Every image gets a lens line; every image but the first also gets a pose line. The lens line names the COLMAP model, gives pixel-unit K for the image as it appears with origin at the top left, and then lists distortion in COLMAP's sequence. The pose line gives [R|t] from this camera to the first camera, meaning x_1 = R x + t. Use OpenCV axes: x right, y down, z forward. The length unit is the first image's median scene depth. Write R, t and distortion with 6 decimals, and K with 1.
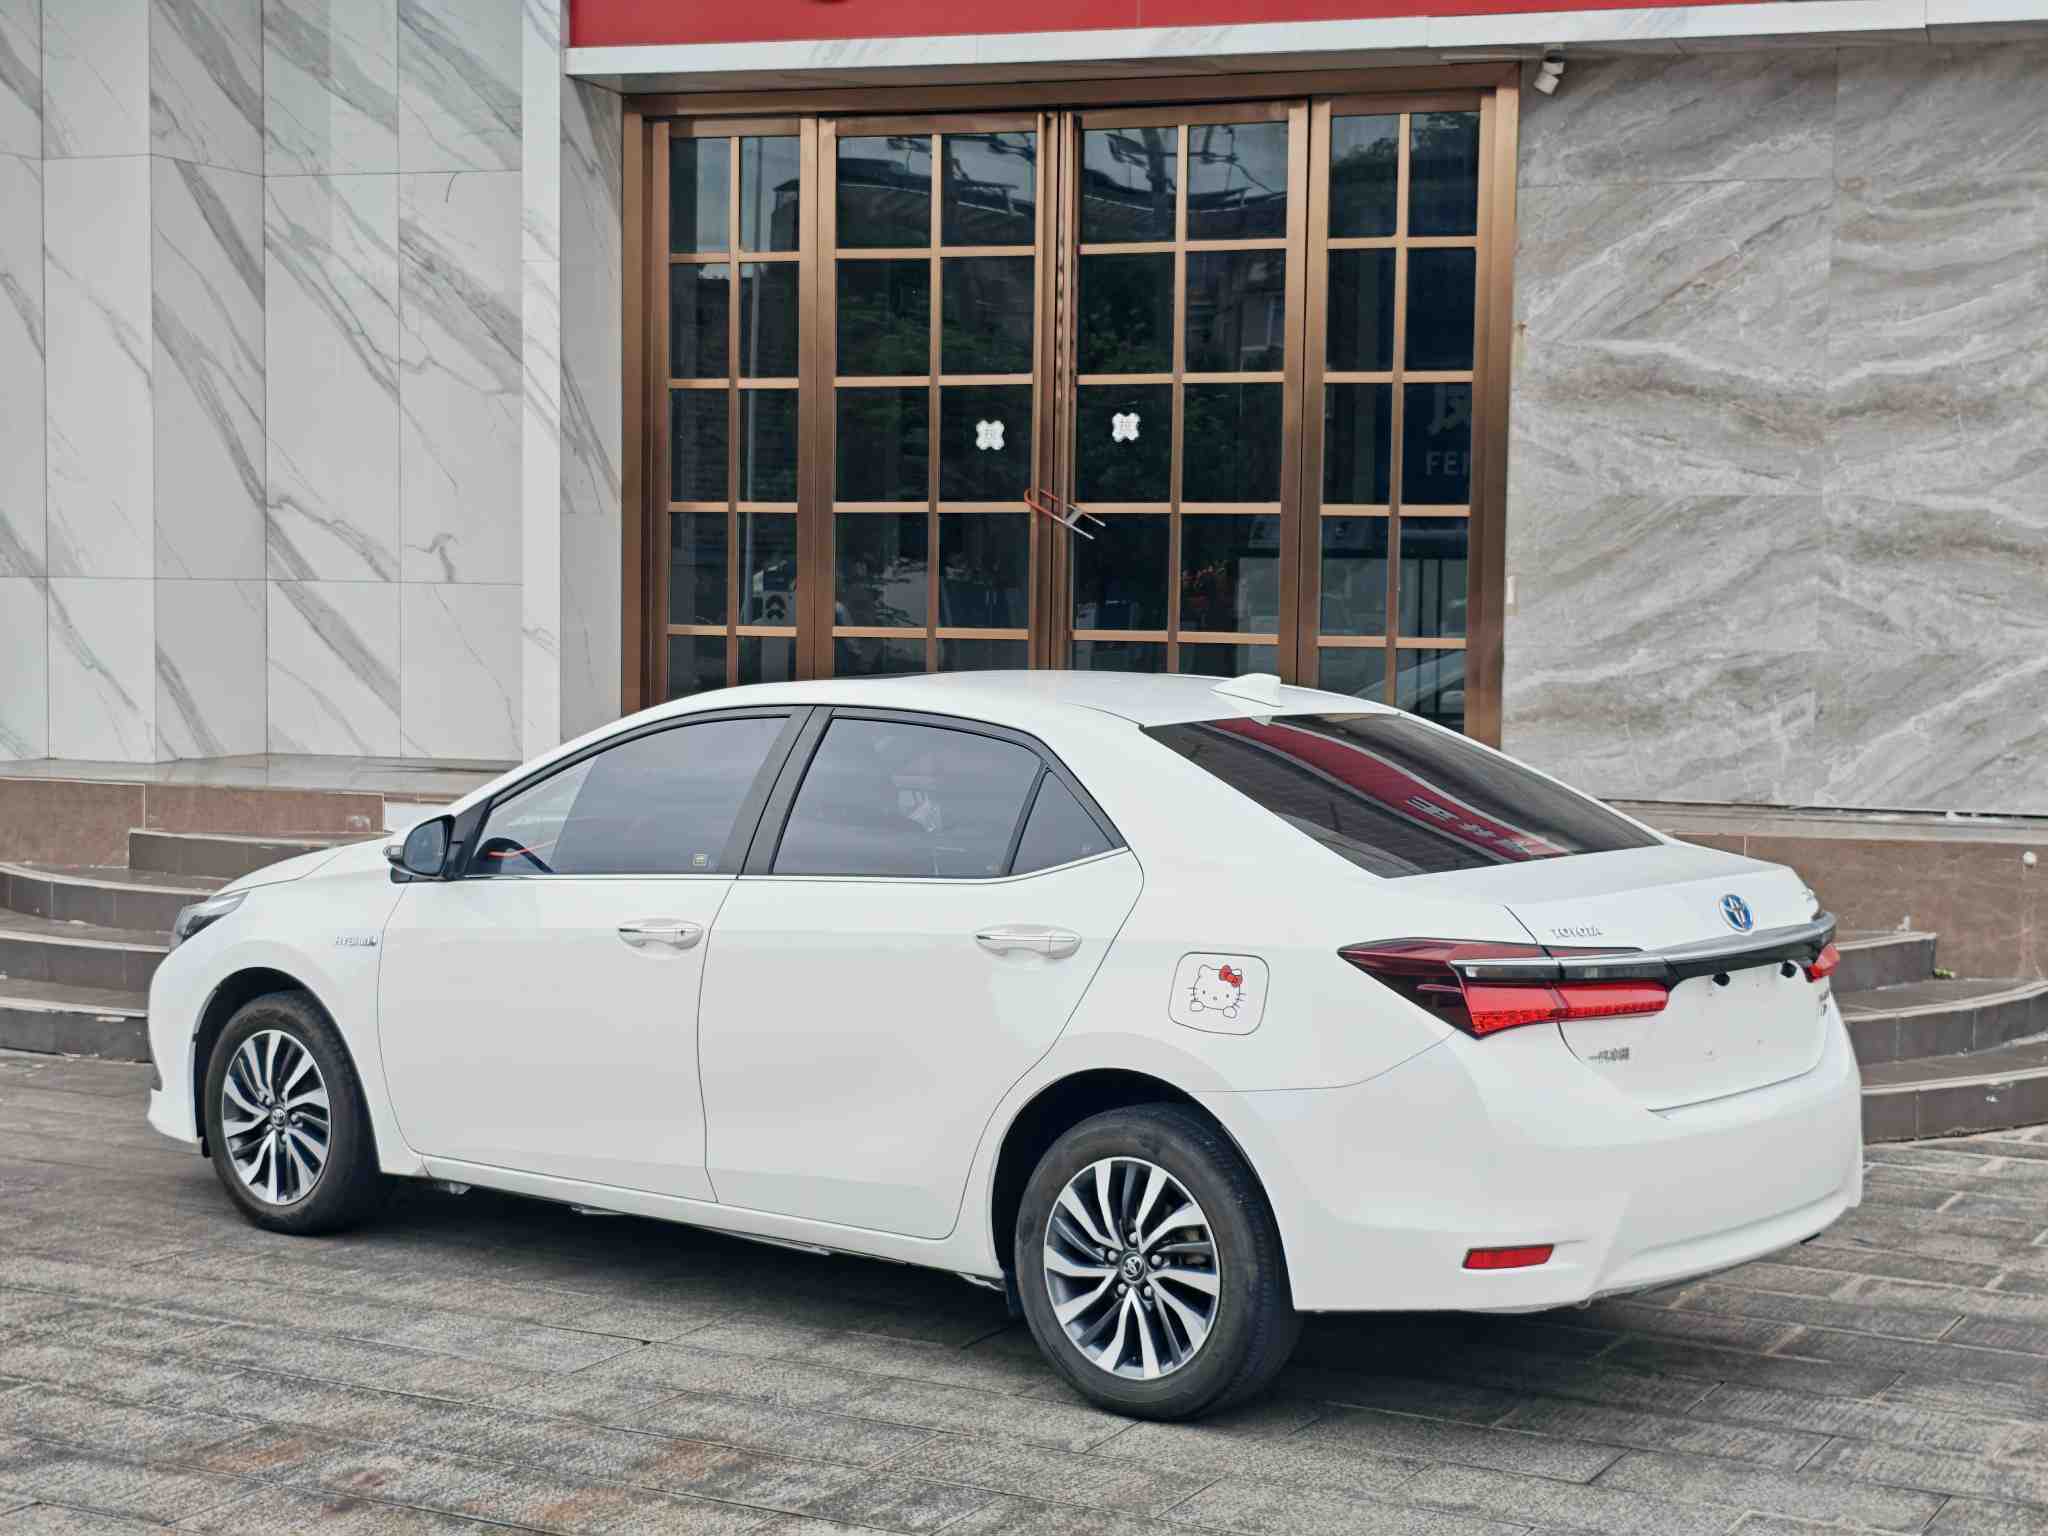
lens RADIAL K [[3238.8, 0, 1013.7], [0, 3238.8, 799.1], [0, 0, 1]] dist [0.182069, -0.543540]
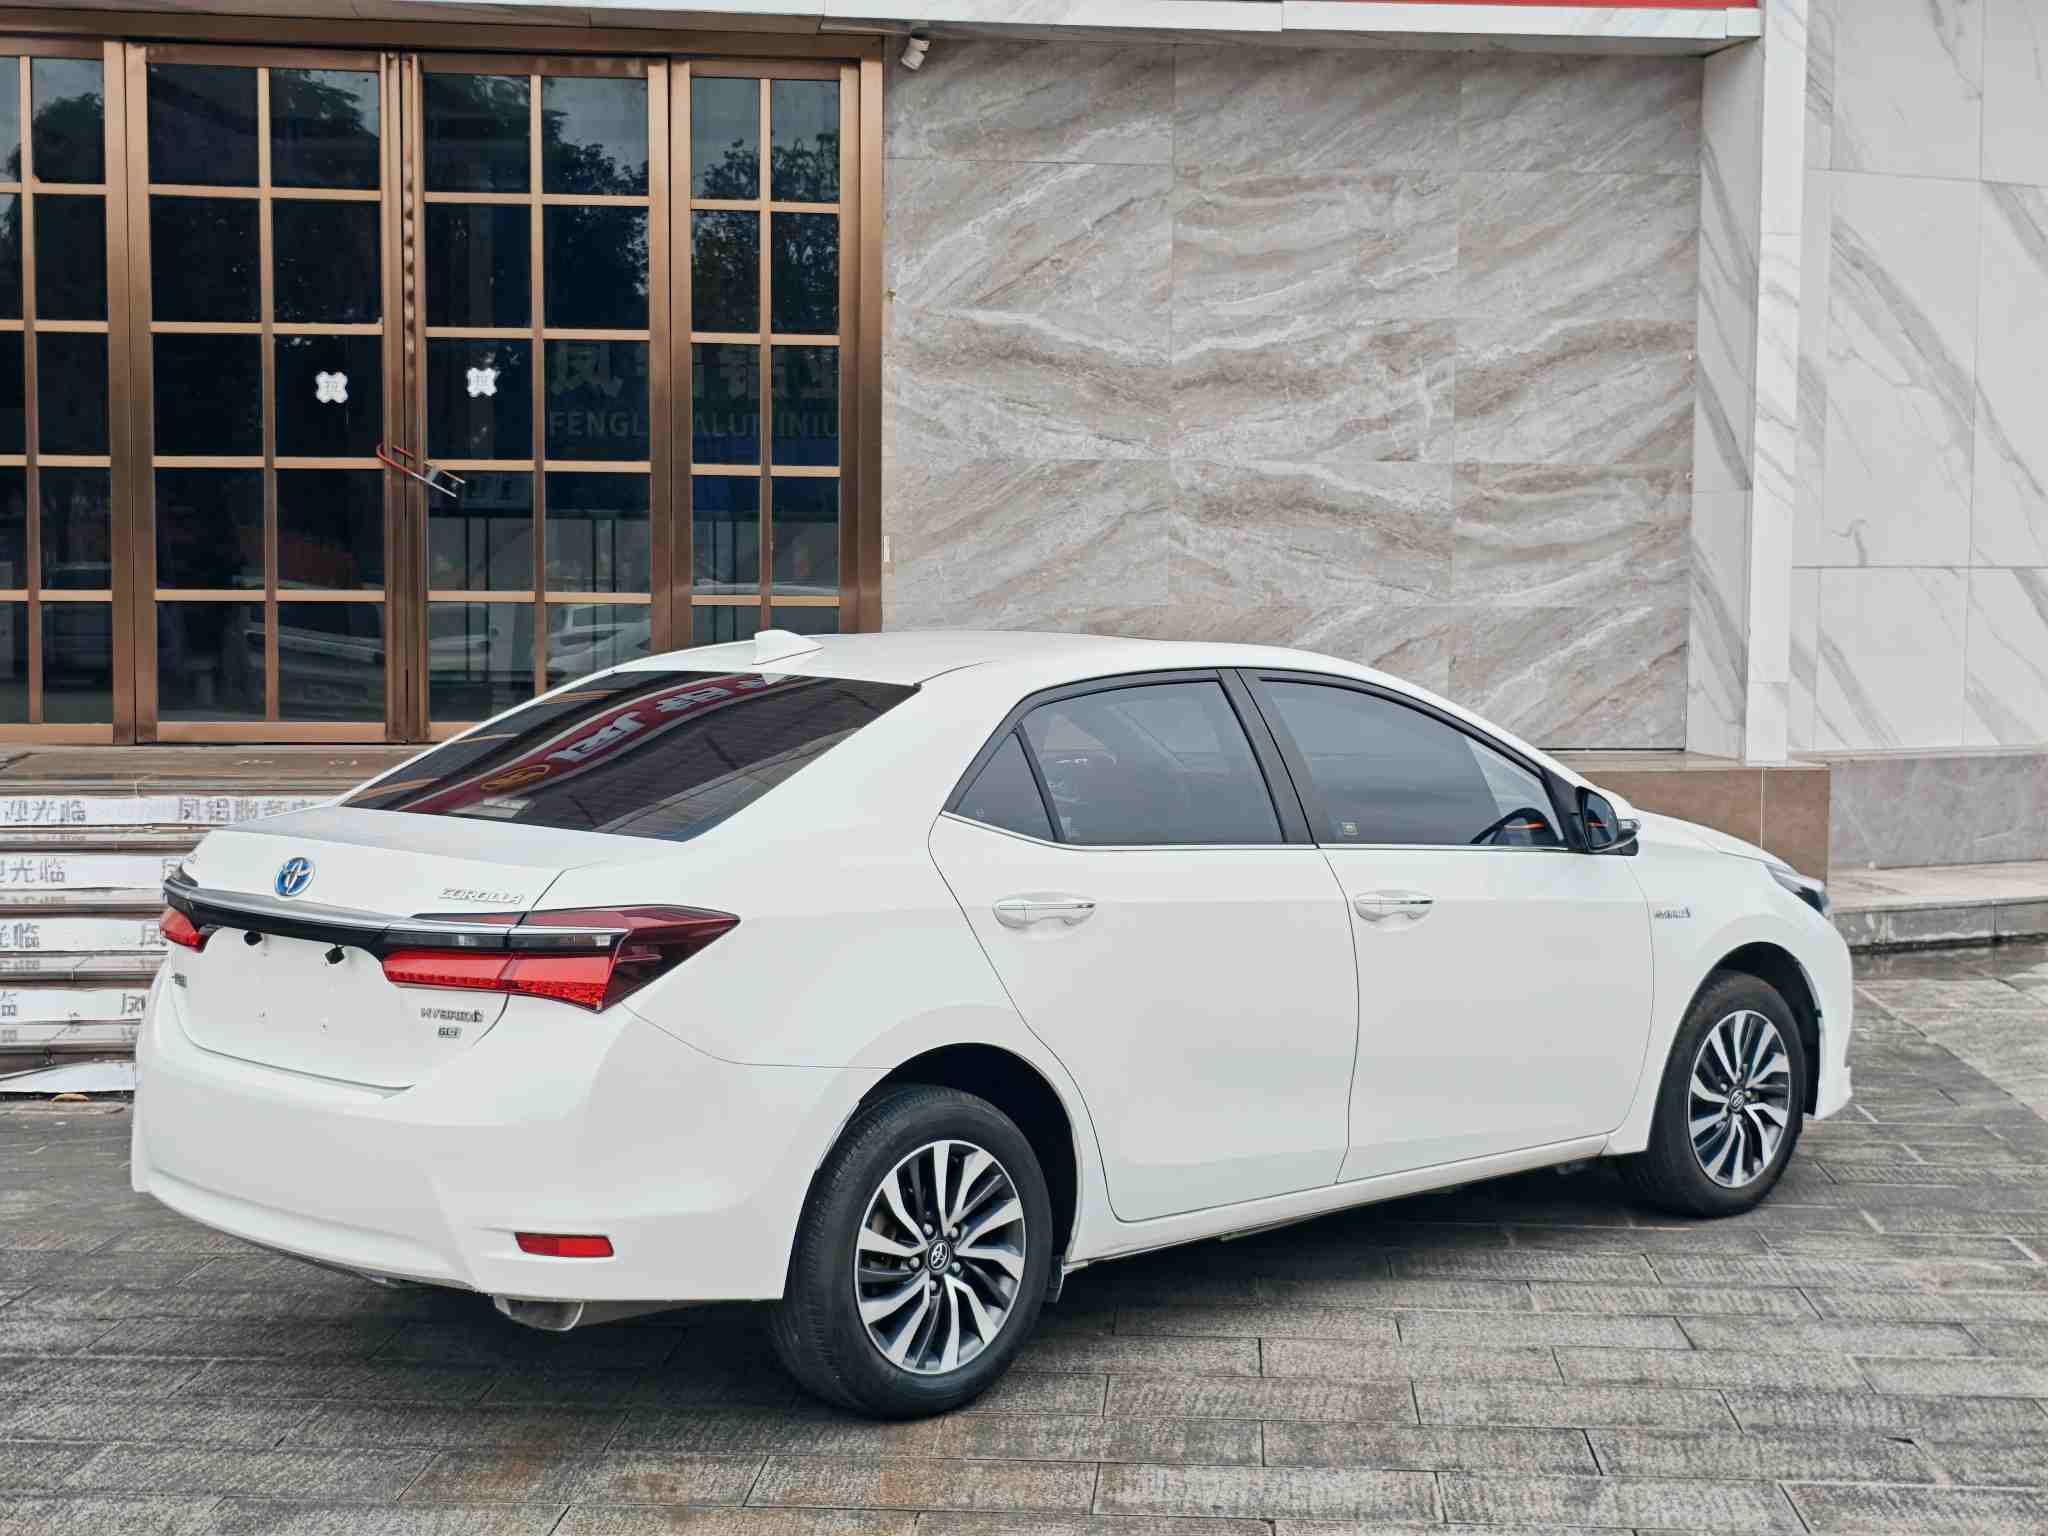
lens RADIAL K [[3238.8, 0, 1013.7], [0, 3238.8, 799.1], [0, 0, 1]] dist [0.182069, -0.543540]
pose [[0.905310, -0.038110, 0.423039, -0.255113], [0.033425, 0.999270, 0.018491, -0.002465], [-0.423435, -0.002600, 0.905923, 0.048814]]
